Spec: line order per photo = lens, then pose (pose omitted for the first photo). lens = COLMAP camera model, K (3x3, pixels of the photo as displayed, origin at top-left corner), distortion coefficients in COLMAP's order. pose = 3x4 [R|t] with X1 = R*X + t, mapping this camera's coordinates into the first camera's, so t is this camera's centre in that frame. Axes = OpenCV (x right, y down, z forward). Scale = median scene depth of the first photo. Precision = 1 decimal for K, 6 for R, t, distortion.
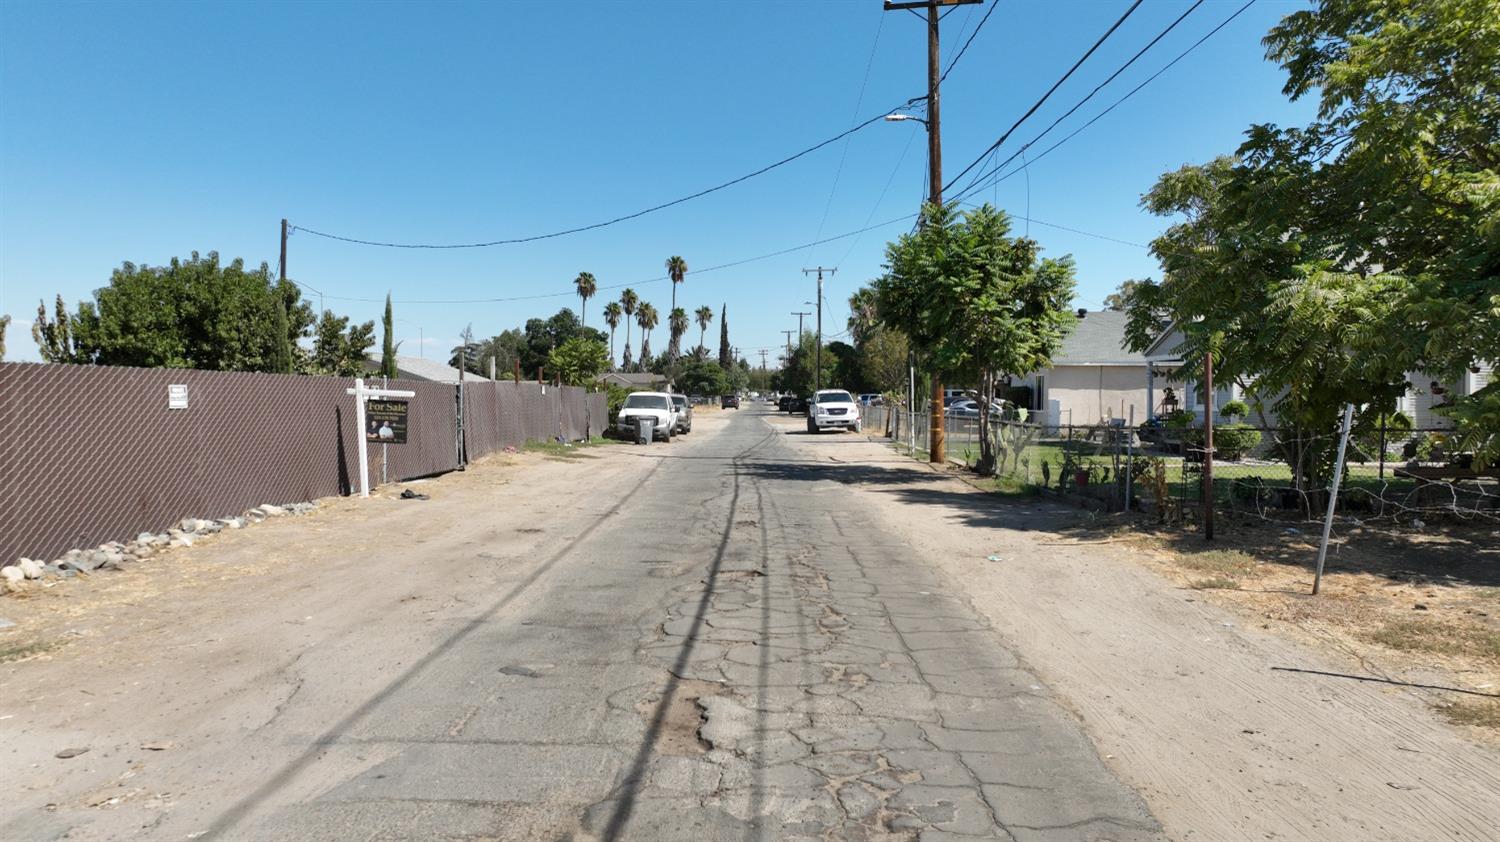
lens RADIAL K [[1033.0, 0, 750.0], [0, 1033.0, 421.0], [0, 0, 1]] dist [-0.006584, -0.002000]
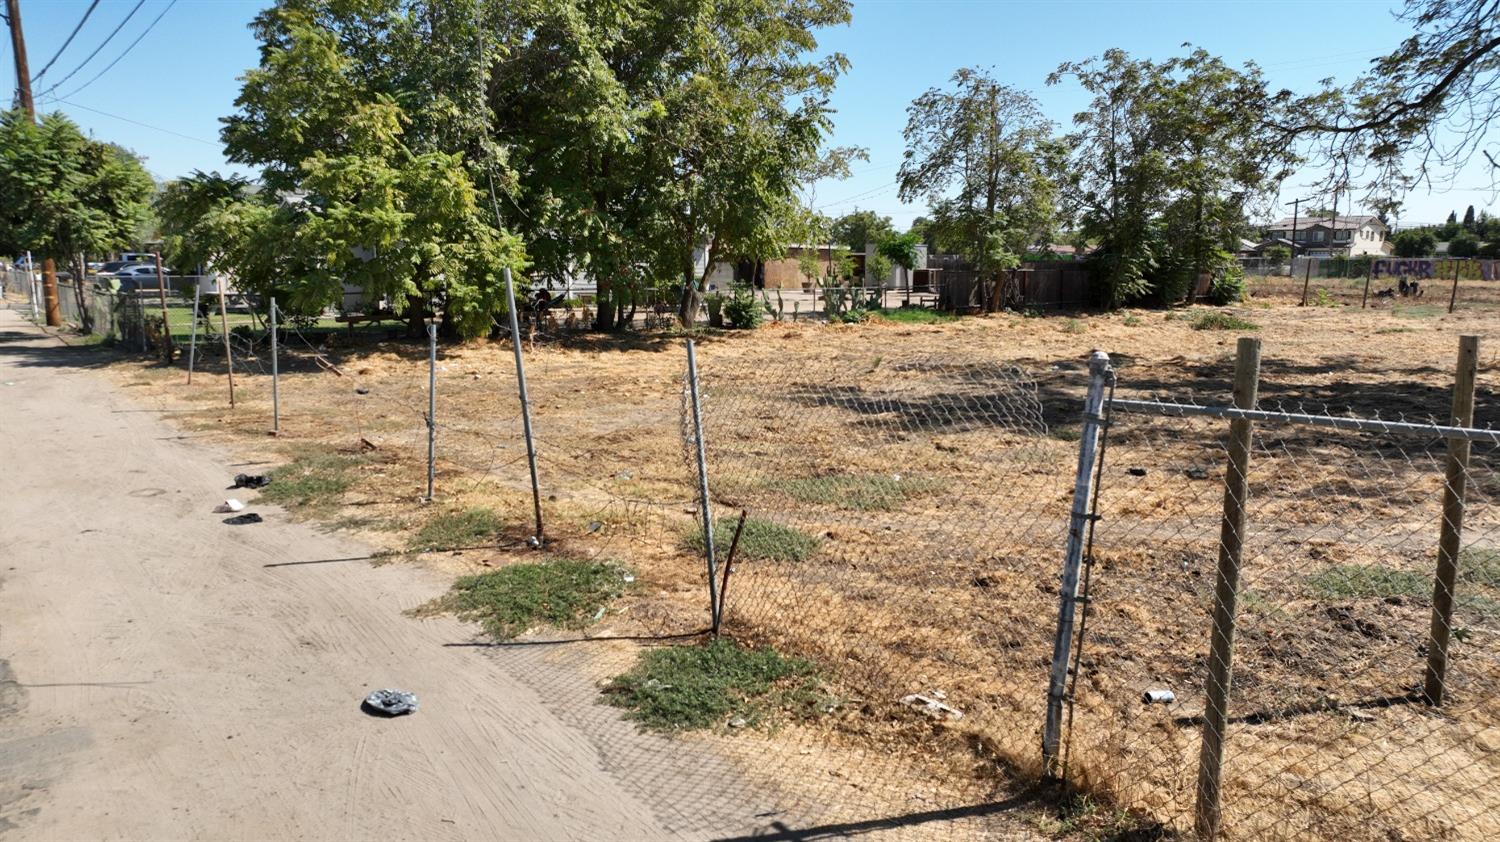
lens RADIAL K [[1052.5, 0, 752.2], [0, 1052.5, 429.0], [0, 0, 1]] dist [0.001892, 0.005430]
pose [[0.777105, -0.101912, 0.621065, 0.091884], [0.011250, 0.988894, 0.148195, -0.023103], [-0.629270, -0.108176, 0.769621, -0.885957]]
